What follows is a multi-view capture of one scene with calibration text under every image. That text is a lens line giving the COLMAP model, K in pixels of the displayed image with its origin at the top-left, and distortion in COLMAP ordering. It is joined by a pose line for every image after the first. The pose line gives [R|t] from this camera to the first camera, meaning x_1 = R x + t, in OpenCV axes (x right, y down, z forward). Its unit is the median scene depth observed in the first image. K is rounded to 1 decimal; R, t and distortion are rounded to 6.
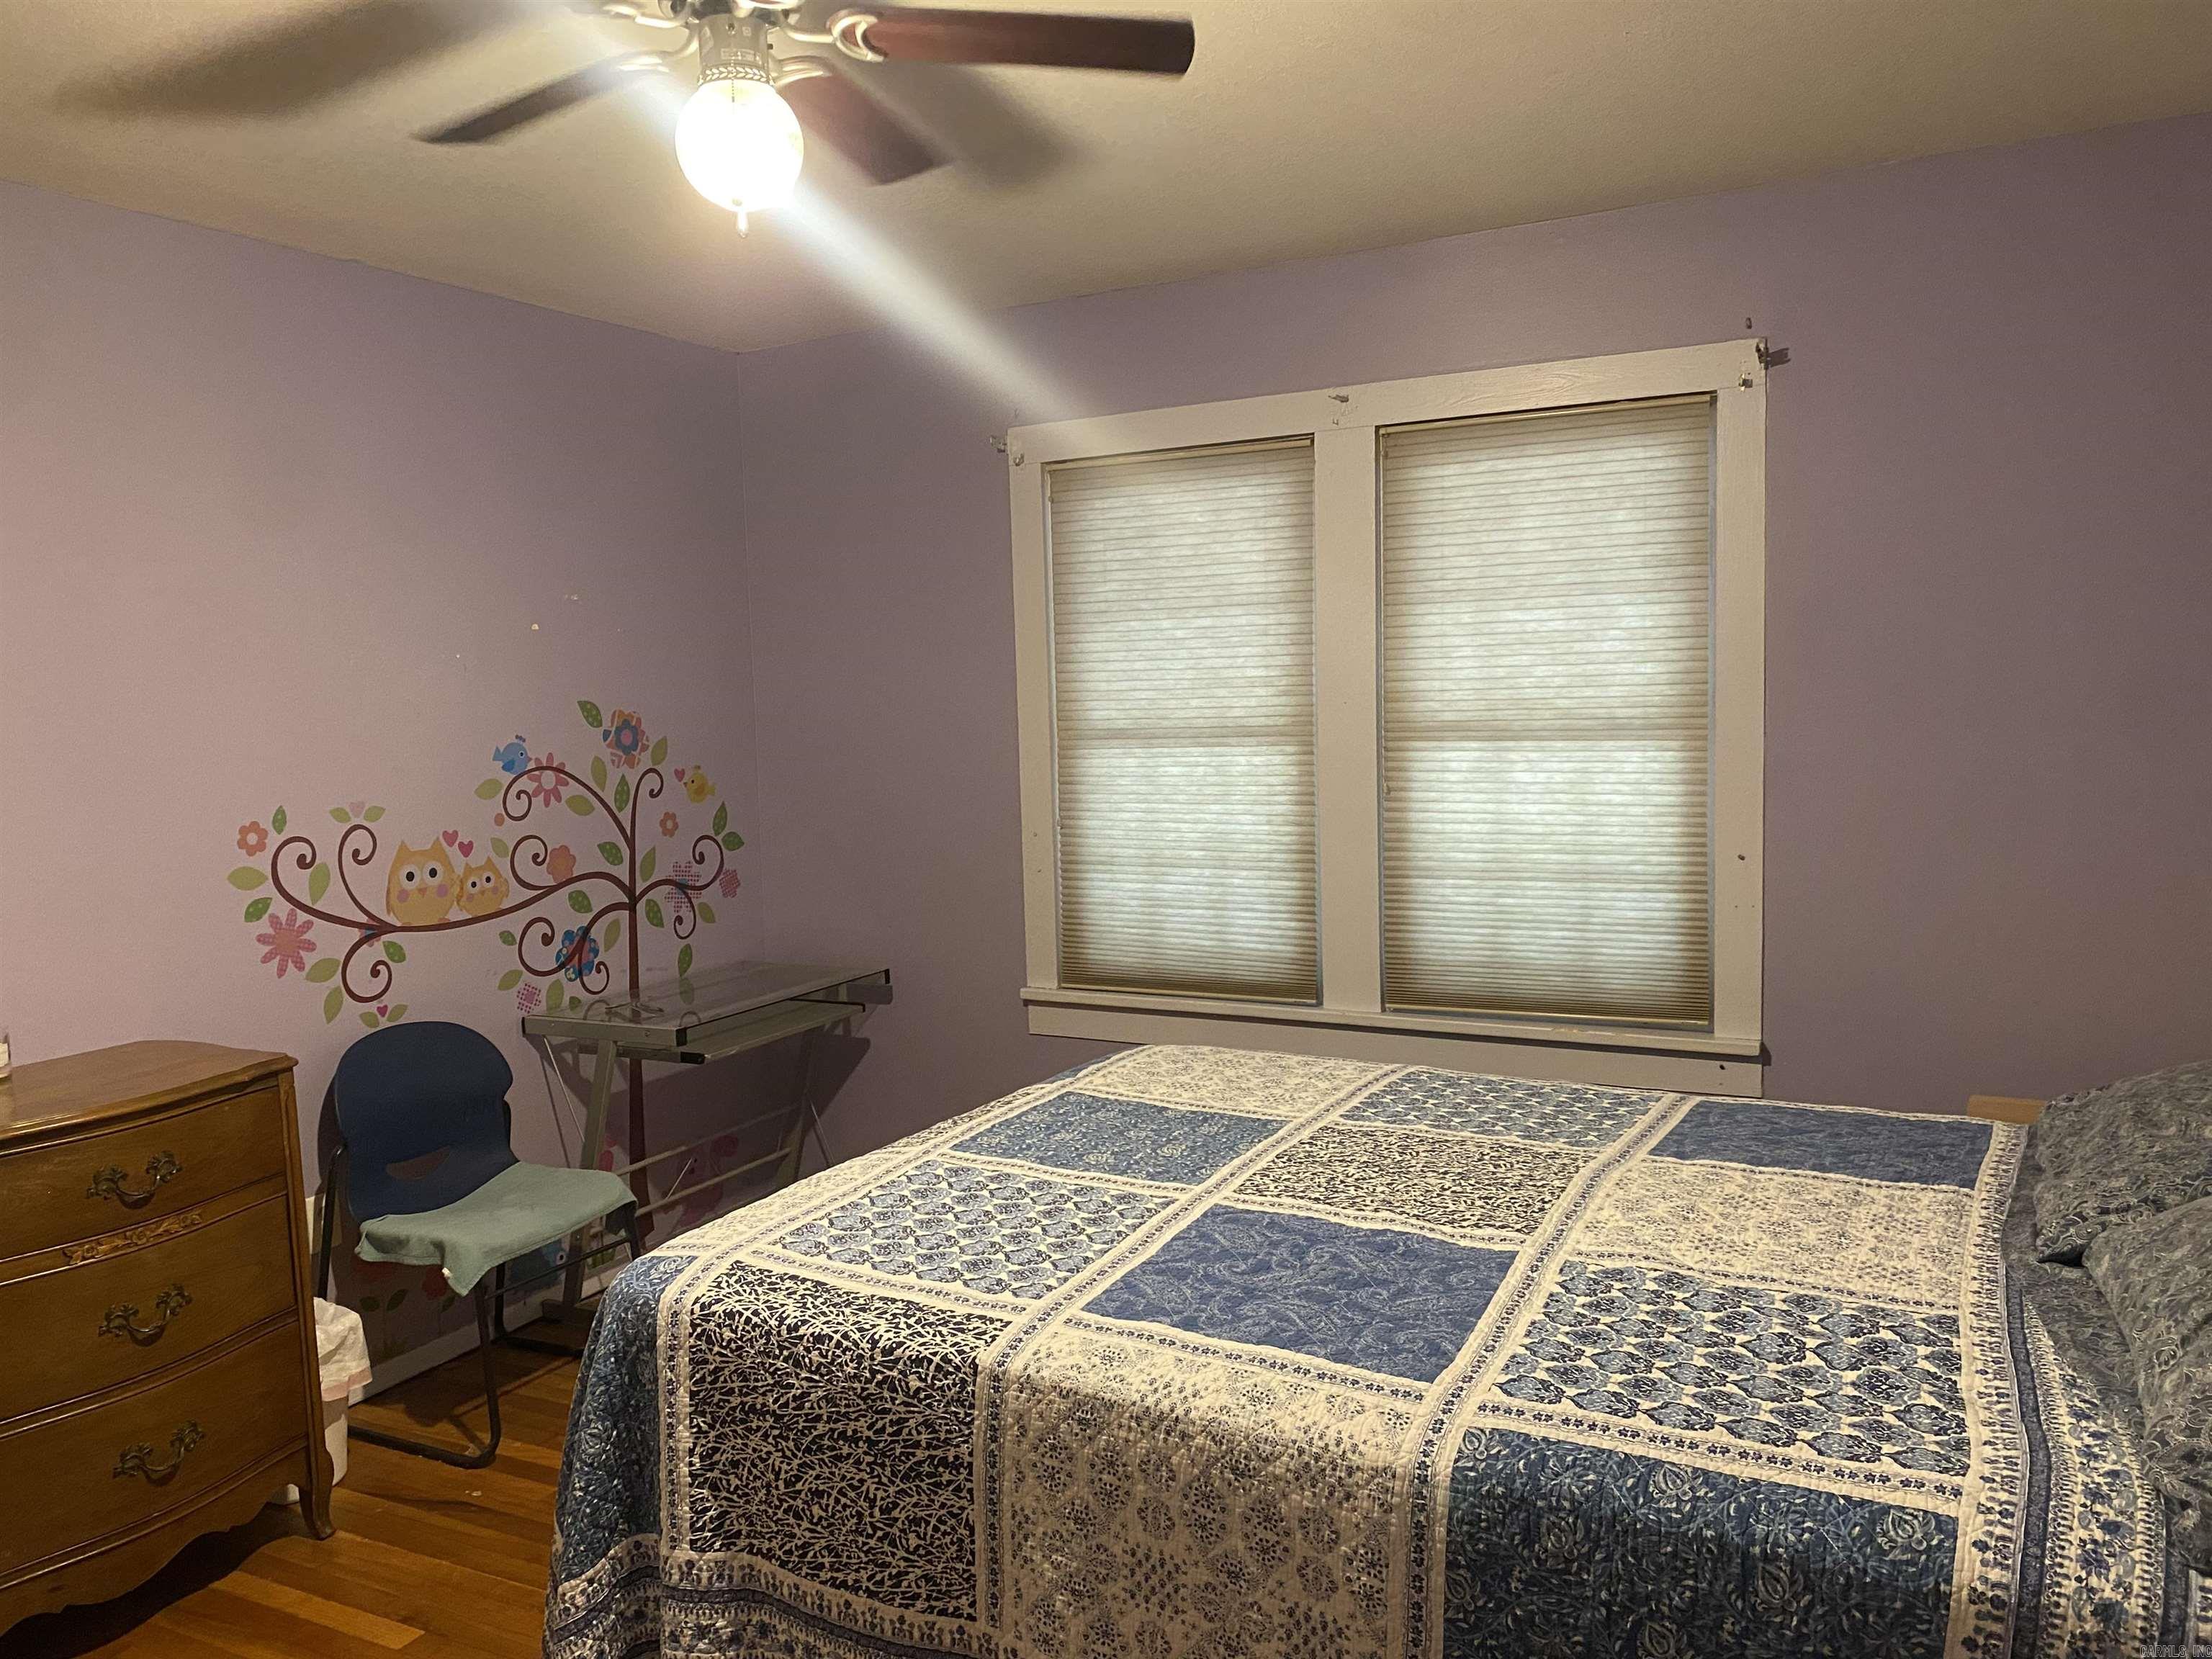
lens RADIAL K [[1673.4, 0, 1102.6], [0, 1673.4, 843.4], [0, 0, 1]] dist [0.046609, -0.050895]
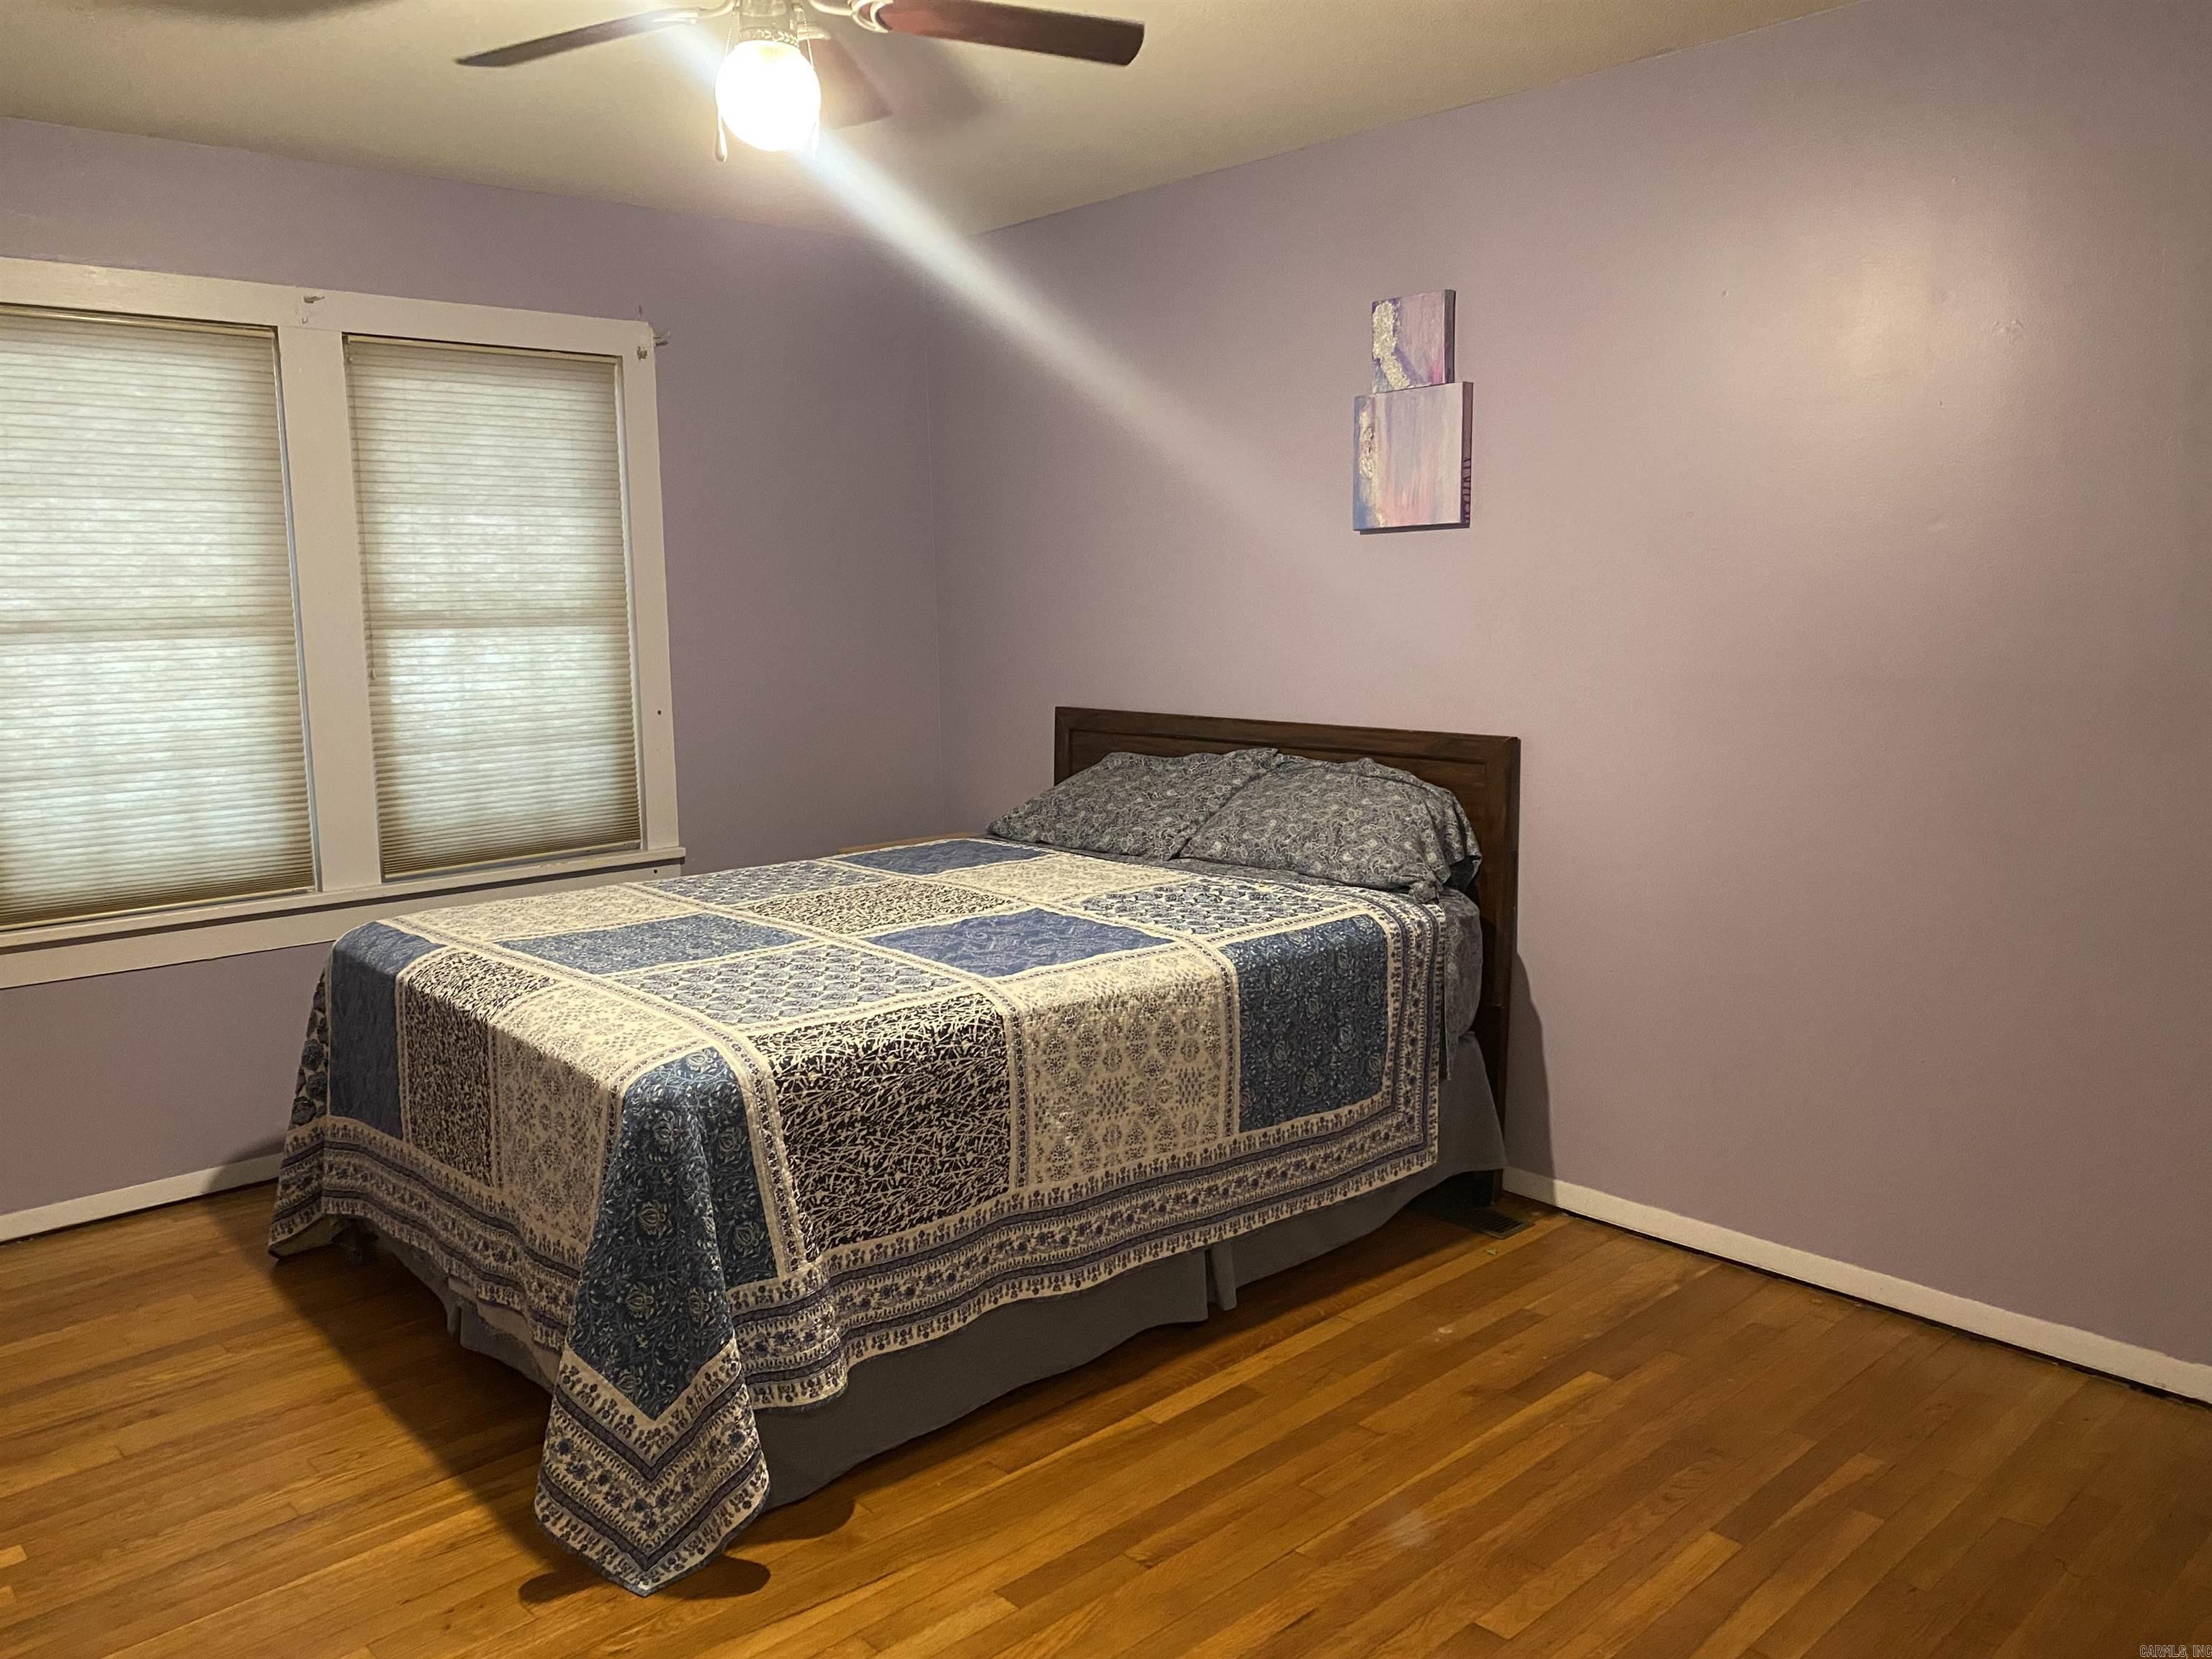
lens RADIAL K [[1673.4, 0, 1095.8], [0, 1673.4, 811.9], [0, 0, 1]] dist [0.046609, -0.050895]
pose [[0.324838, -0.104074, 0.940026, -0.727928], [0.093142, 0.992616, 0.077710, 0.014399], [-0.941172, 0.062313, 0.332133, 0.221033]]
